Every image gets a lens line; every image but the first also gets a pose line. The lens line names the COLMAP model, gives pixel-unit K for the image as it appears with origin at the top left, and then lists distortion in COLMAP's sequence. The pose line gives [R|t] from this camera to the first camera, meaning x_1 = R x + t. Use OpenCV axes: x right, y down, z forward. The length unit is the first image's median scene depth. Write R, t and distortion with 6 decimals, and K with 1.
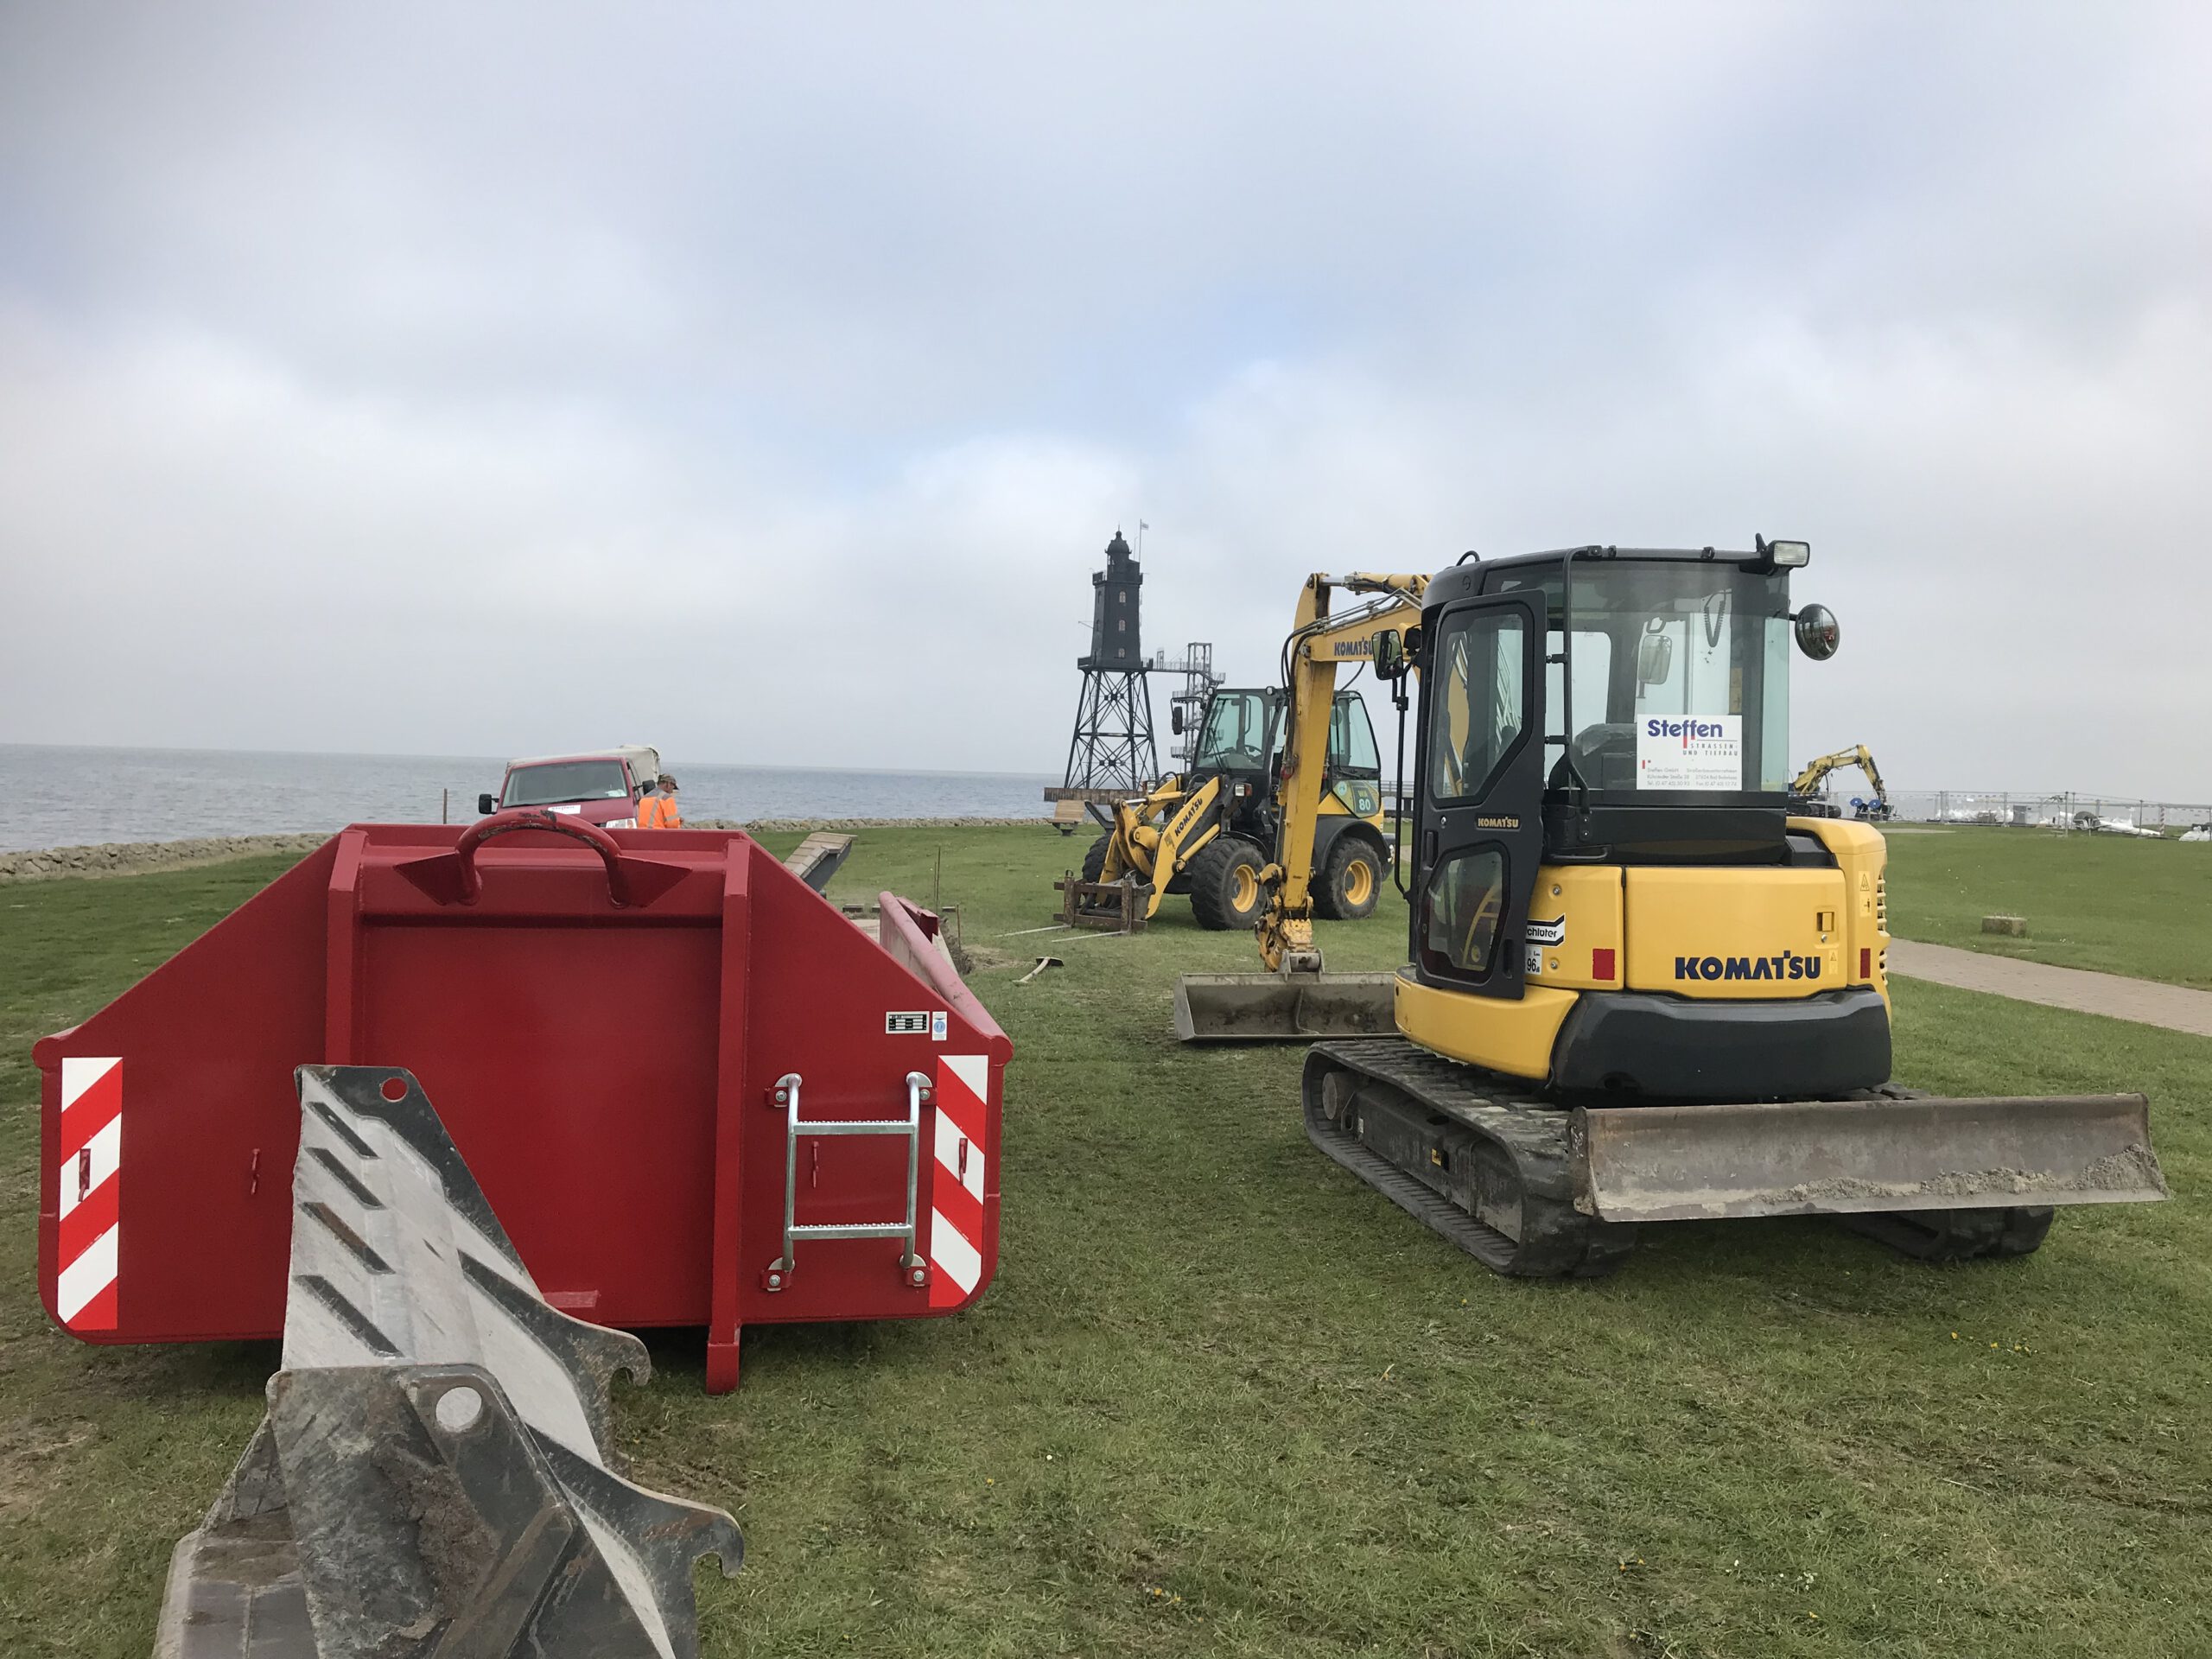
lens RADIAL K [[1798.7, 0, 1106.0], [0, 1798.7, 829.5], [0, 0, 1]] dist [0.164890, -0.363641]
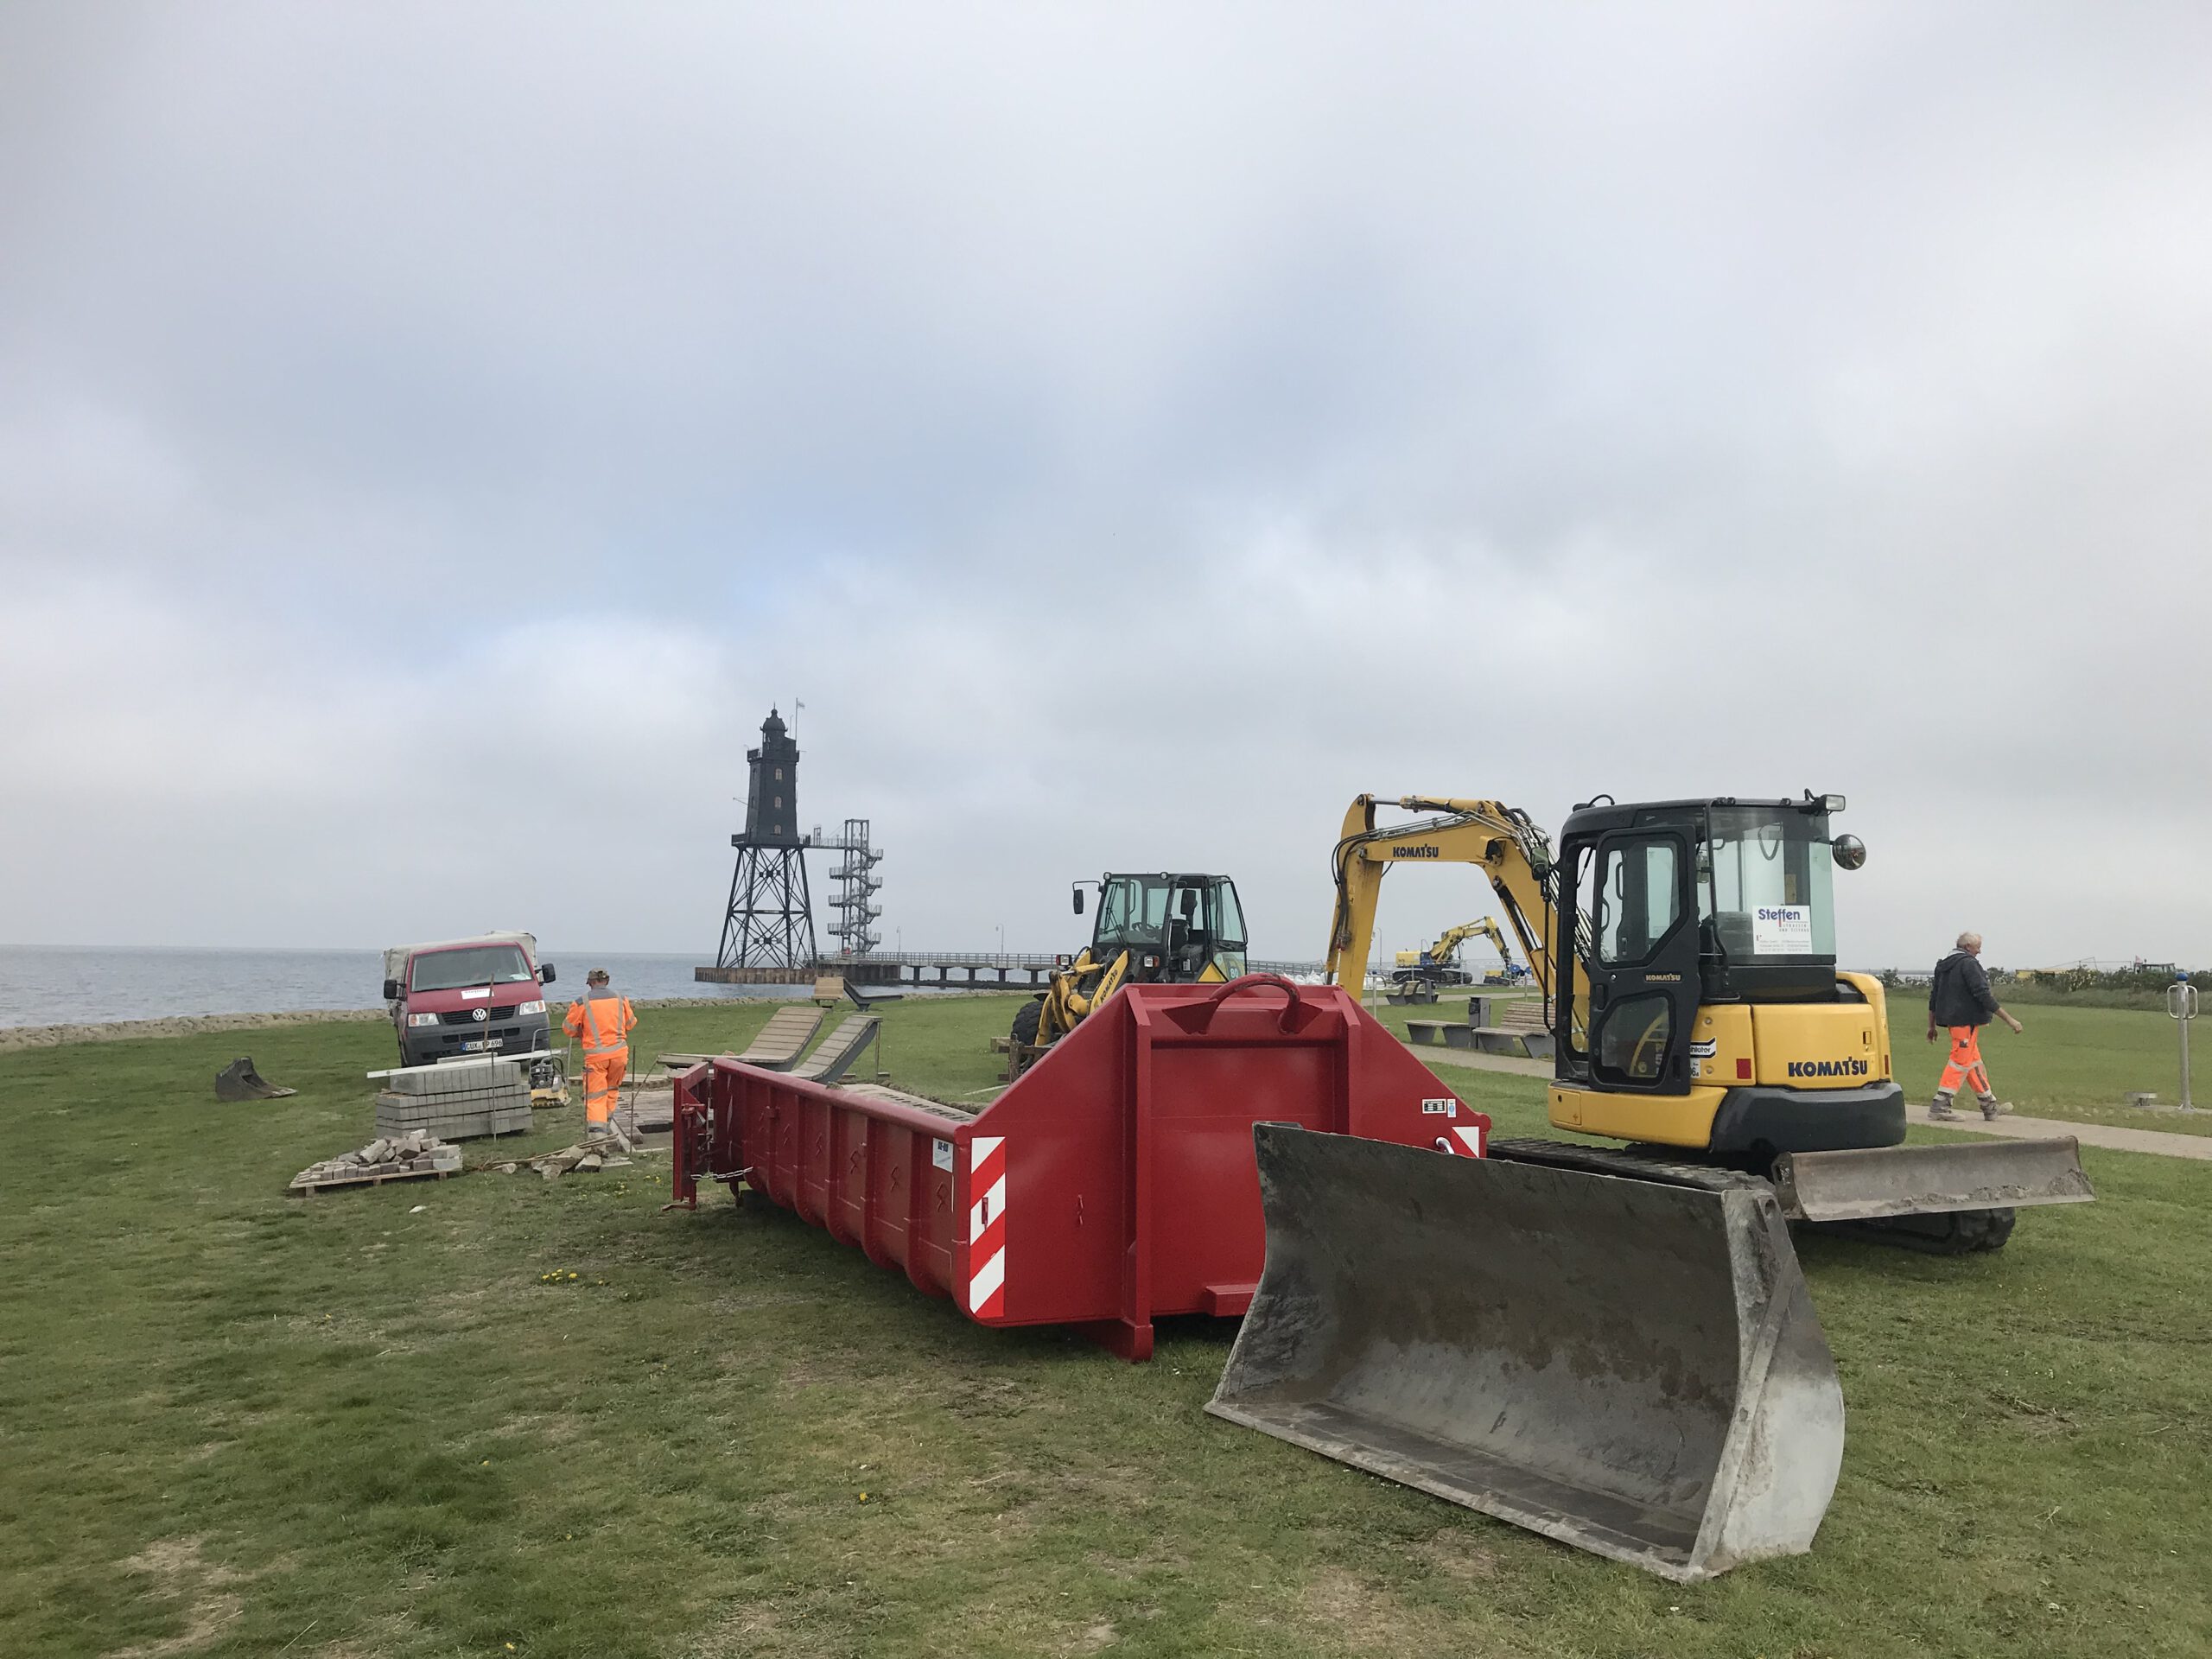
lens RADIAL K [[1811.4, 0, 1106.0], [0, 1811.4, 829.5], [0, 0, 1]] dist [0.092261, -0.195457]
pose [[0.979532, -0.000640, 0.201289, -0.544375], [0.020093, 0.995311, -0.094613, 0.008145], [-0.200284, 0.096720, 0.974952, -0.398800]]
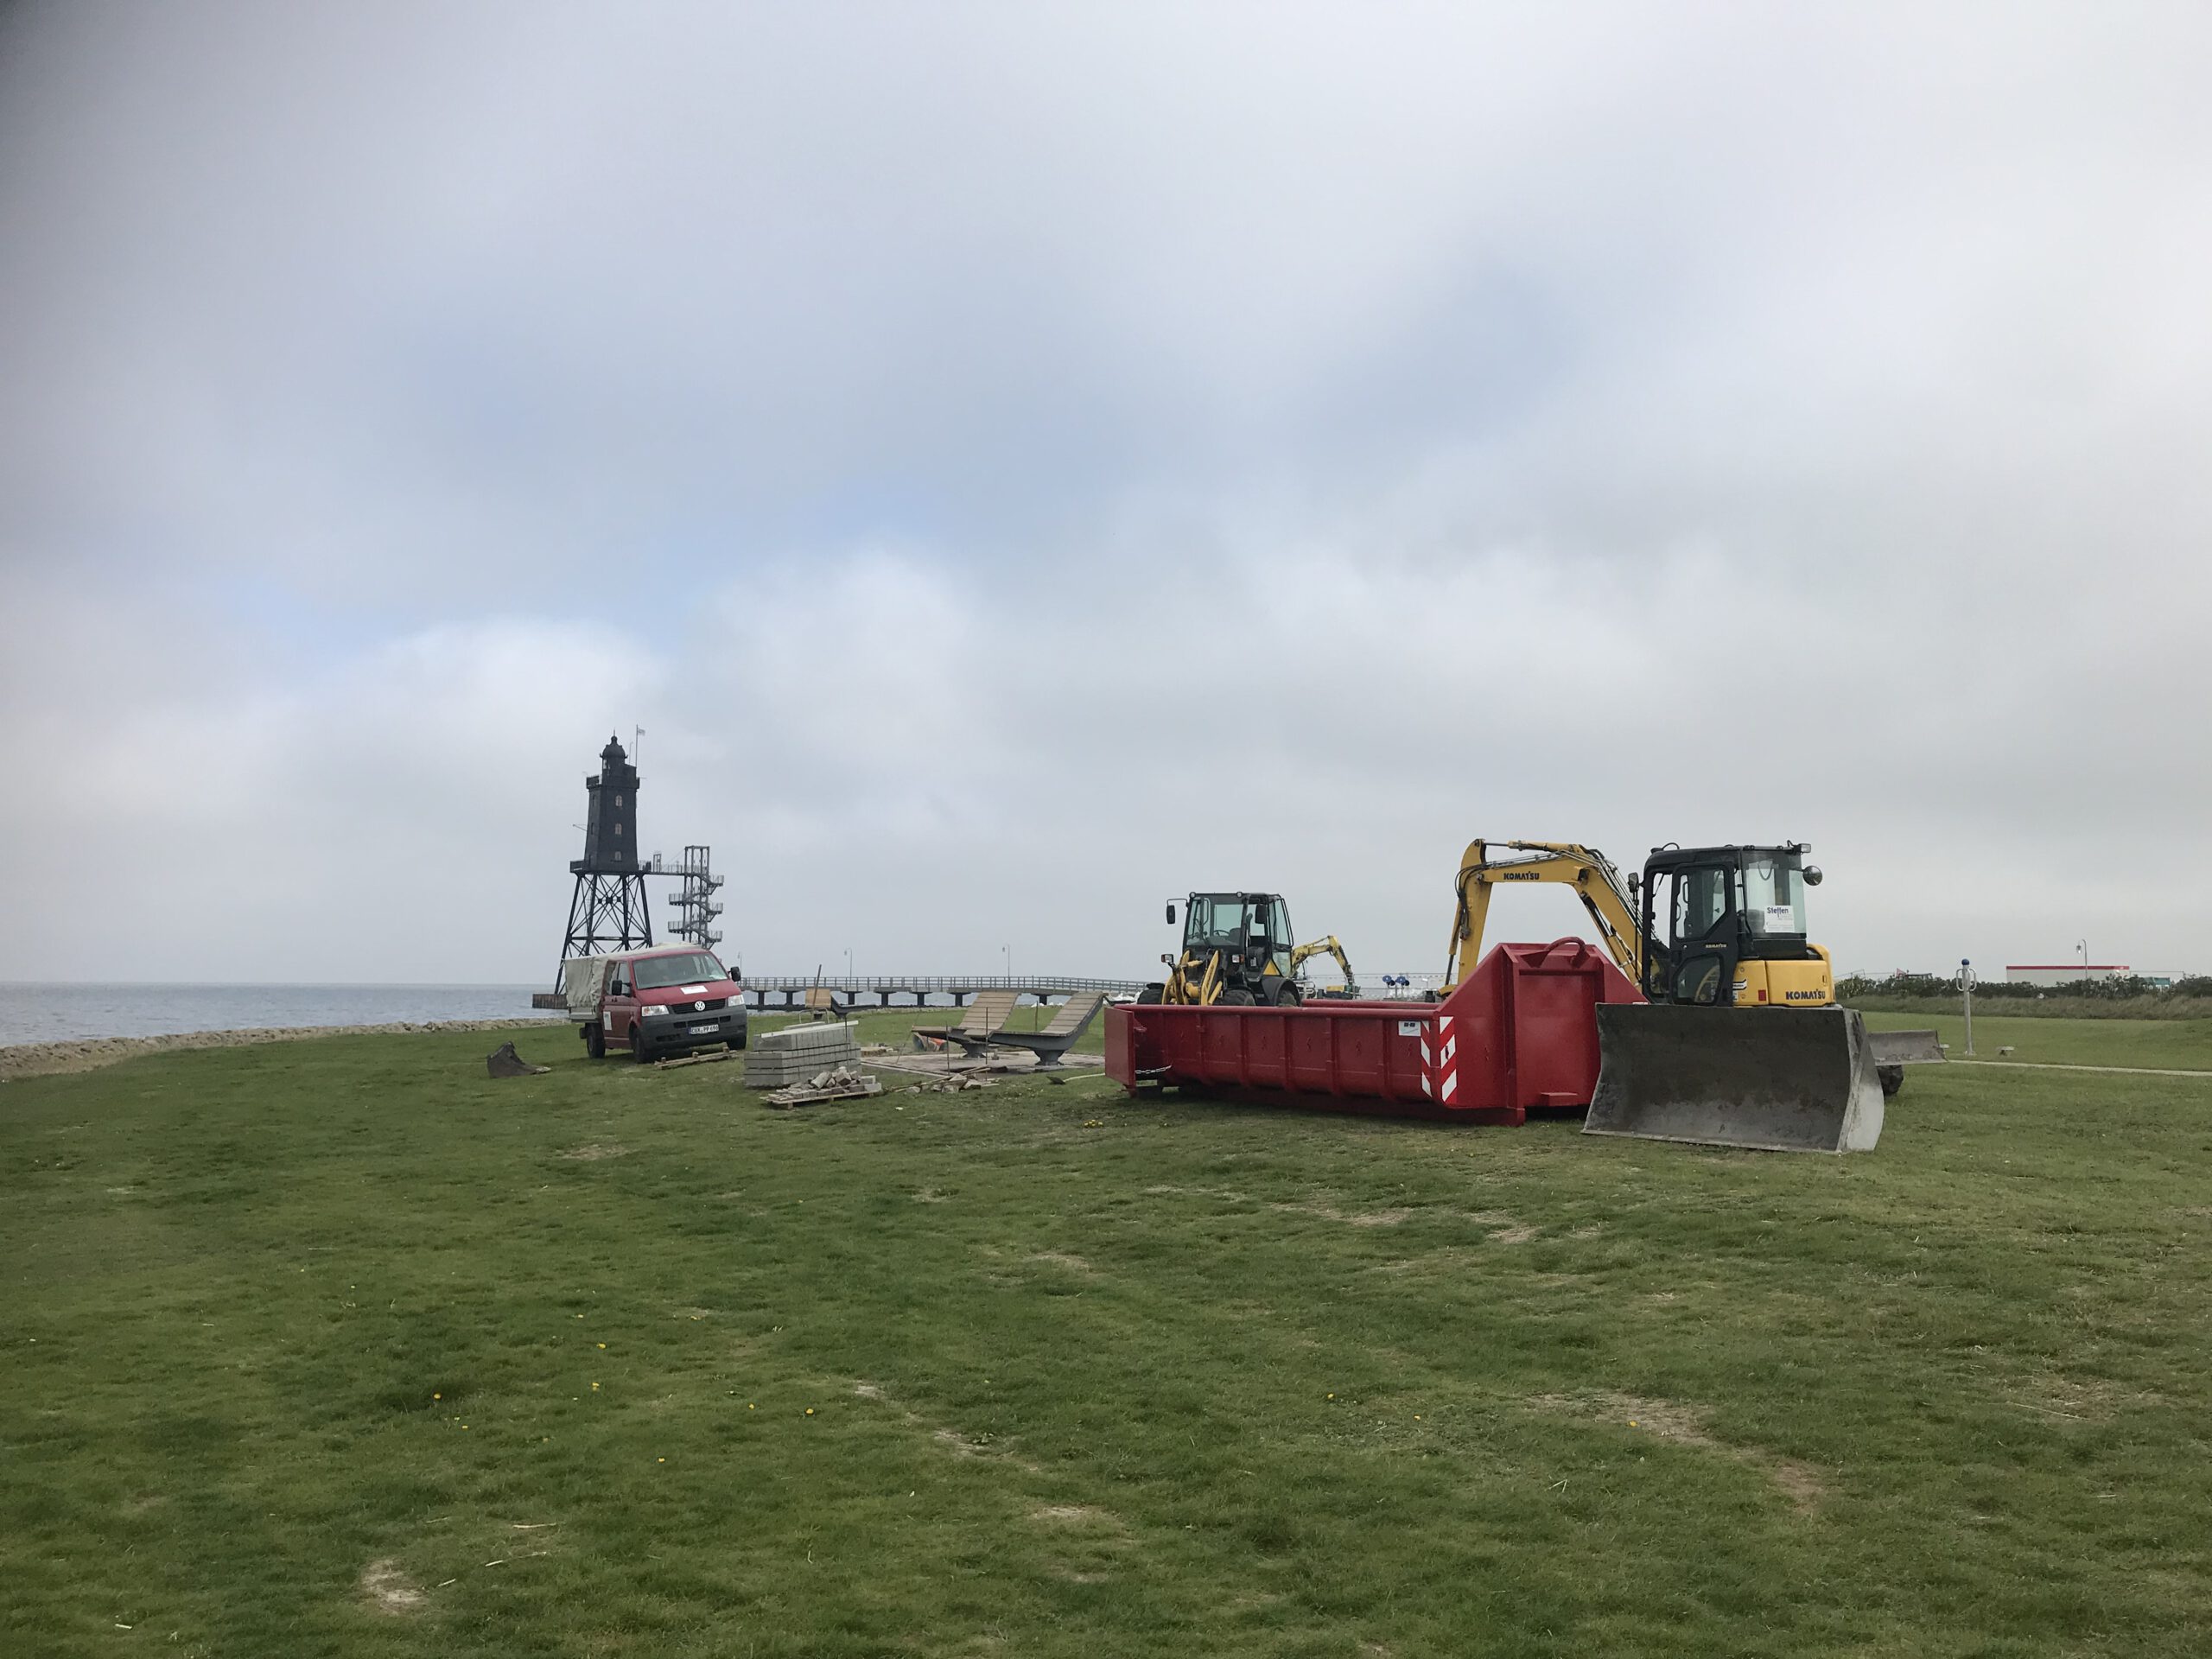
lens RADIAL K [[1811.4, 0, 1106.0], [0, 1811.4, 829.5], [0, 0, 1]] dist [0.092261, -0.195457]
pose [[0.952043, 0.001992, 0.305957, -1.485995], [0.031838, 0.993905, -0.105540, 0.082473], [-0.304303, 0.110219, 0.946177, -1.319297]]
